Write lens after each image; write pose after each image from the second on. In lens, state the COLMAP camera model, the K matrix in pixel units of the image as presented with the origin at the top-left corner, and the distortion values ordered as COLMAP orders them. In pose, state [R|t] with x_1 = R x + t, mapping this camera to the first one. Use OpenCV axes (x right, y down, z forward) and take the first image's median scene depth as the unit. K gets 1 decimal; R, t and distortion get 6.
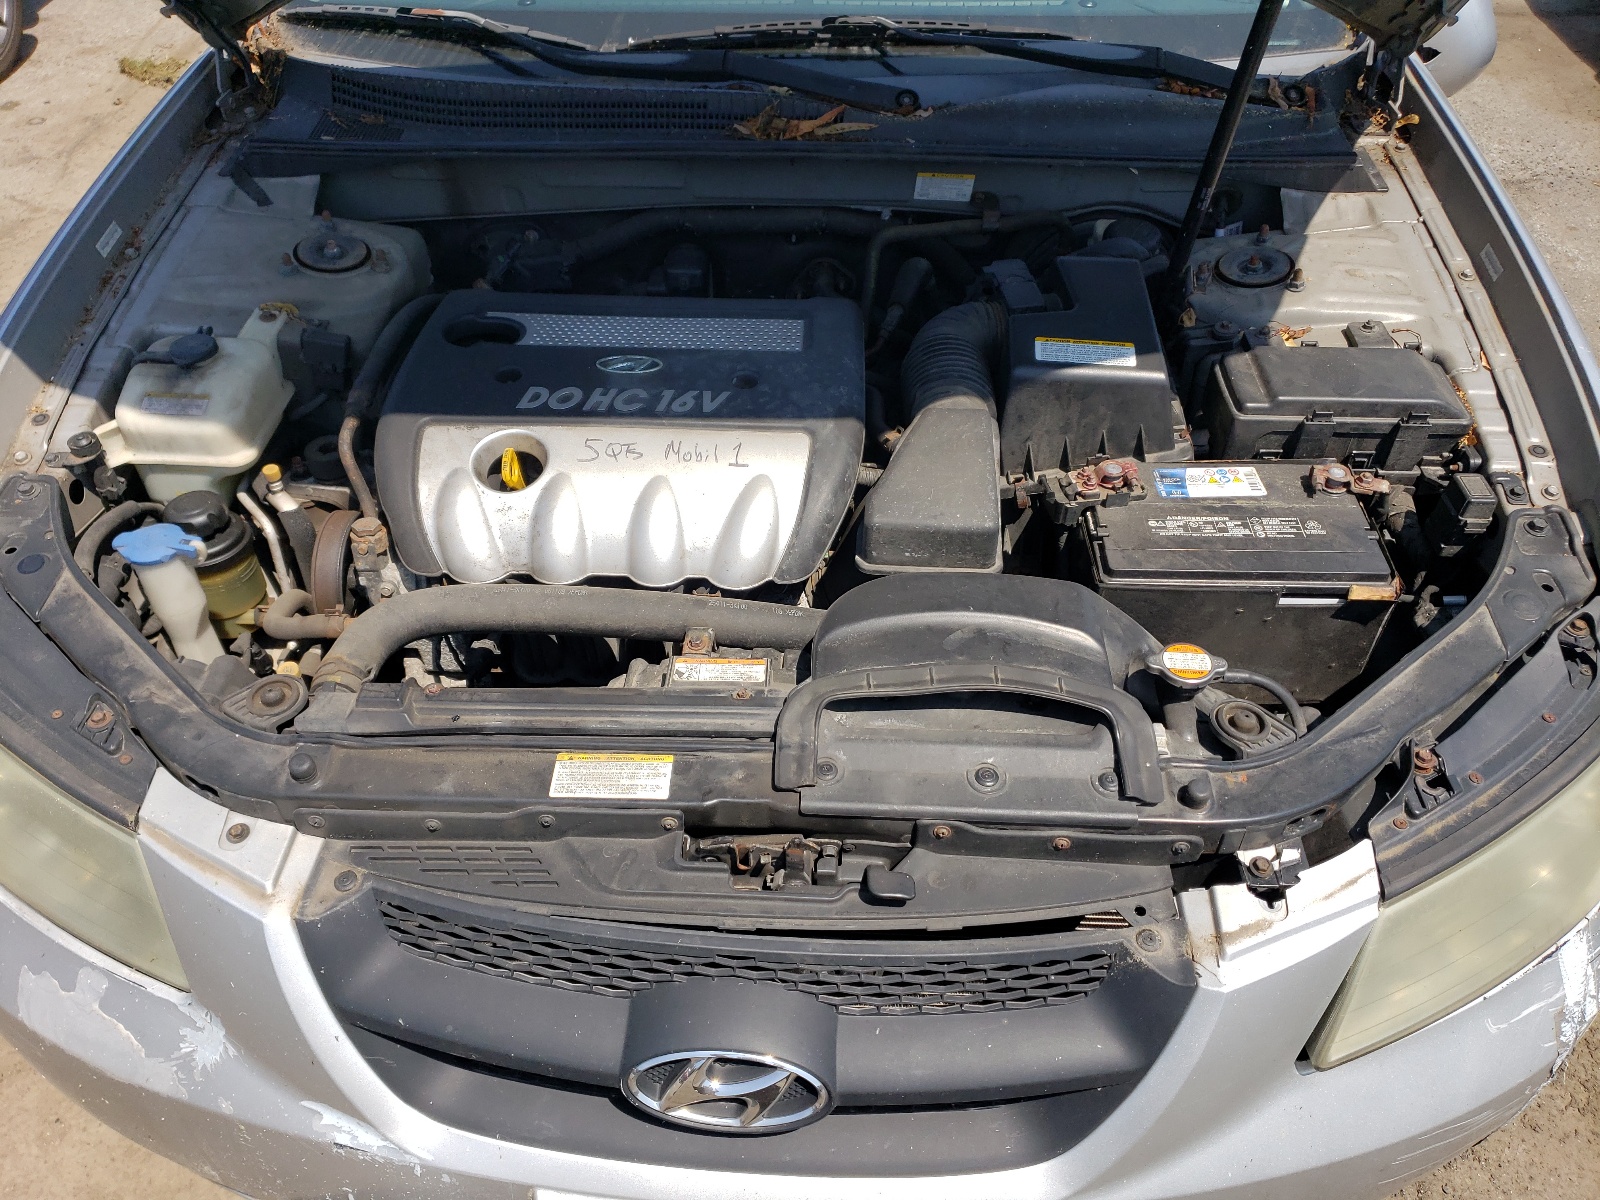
lens RADIAL K [[1228.4, 0, 800.0], [0, 1228.4, 600.0], [0, 0, 1]] dist [0.000674, -0.000248]
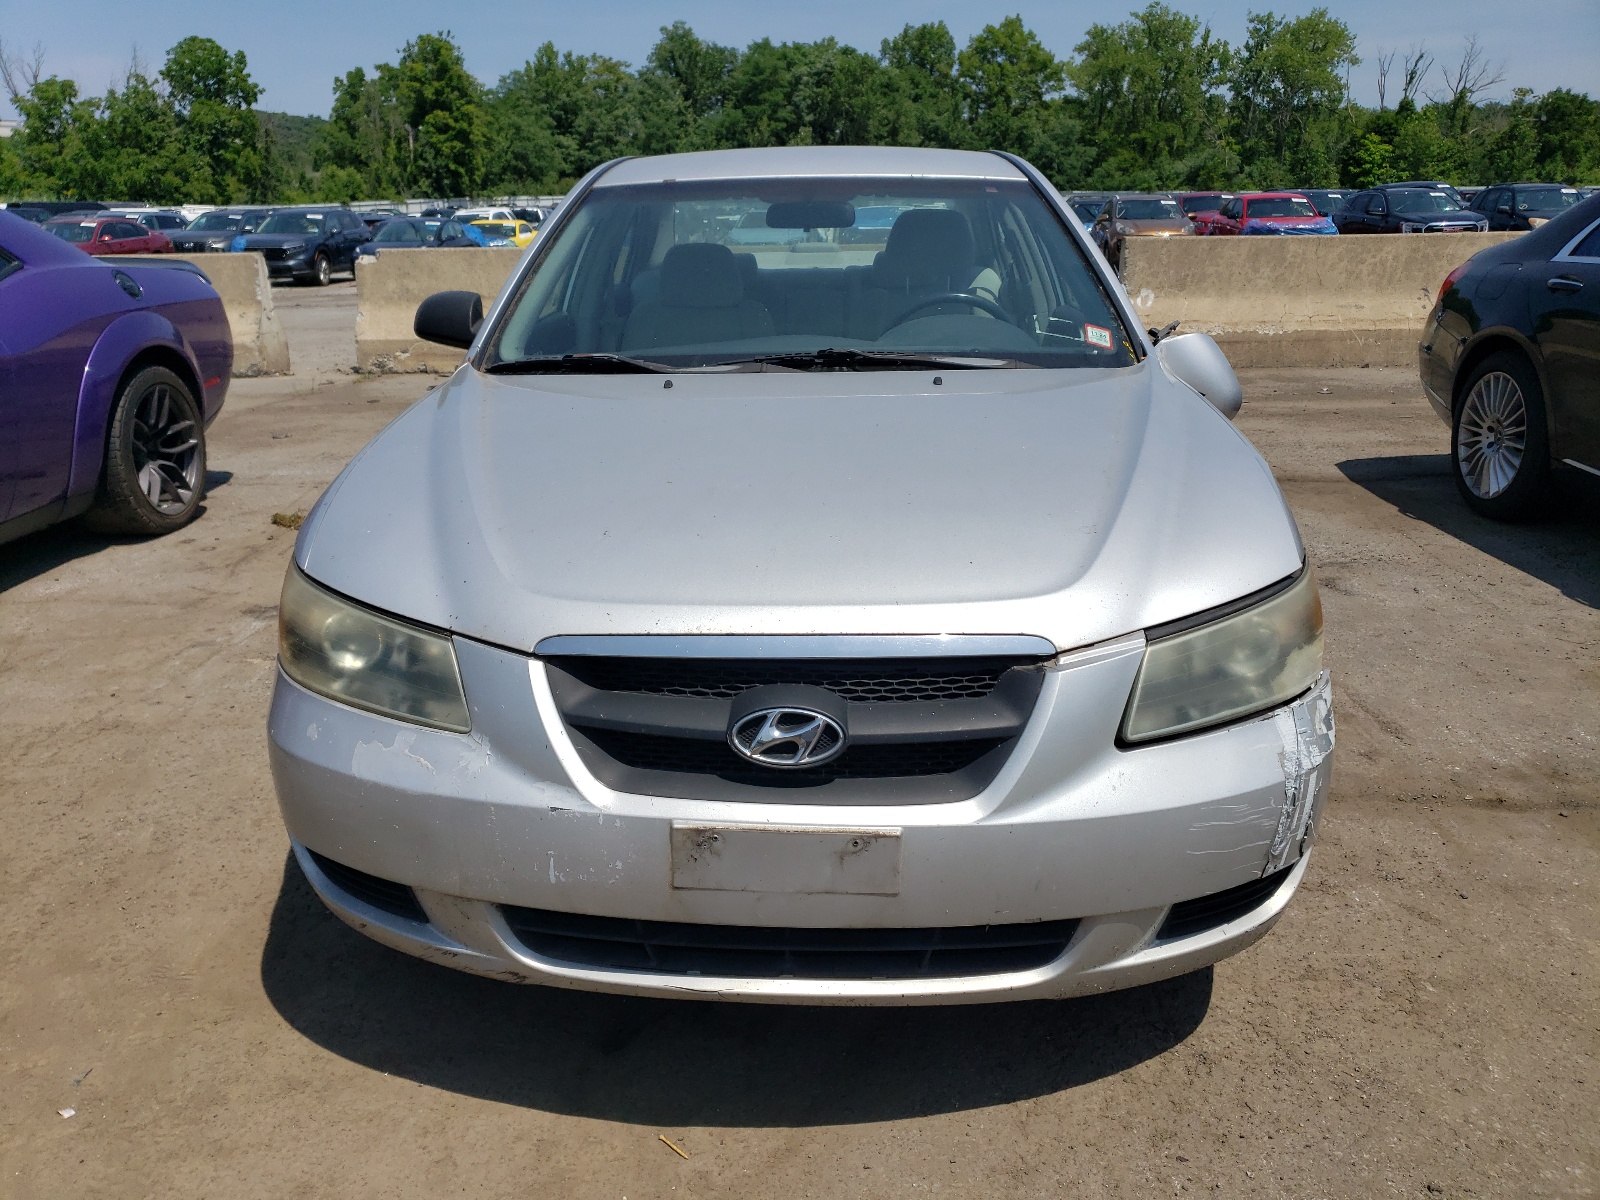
lens RADIAL K [[1228.4, 0, 800.0], [0, 1228.4, 600.0], [0, 0, 1]] dist [0.000674, -0.000248]
pose [[0.999723, -0.017692, 0.015527, -0.016953], [0.022624, 0.904296, -0.426306, 0.253926], [-0.006499, 0.426539, 0.904446, -0.177845]]
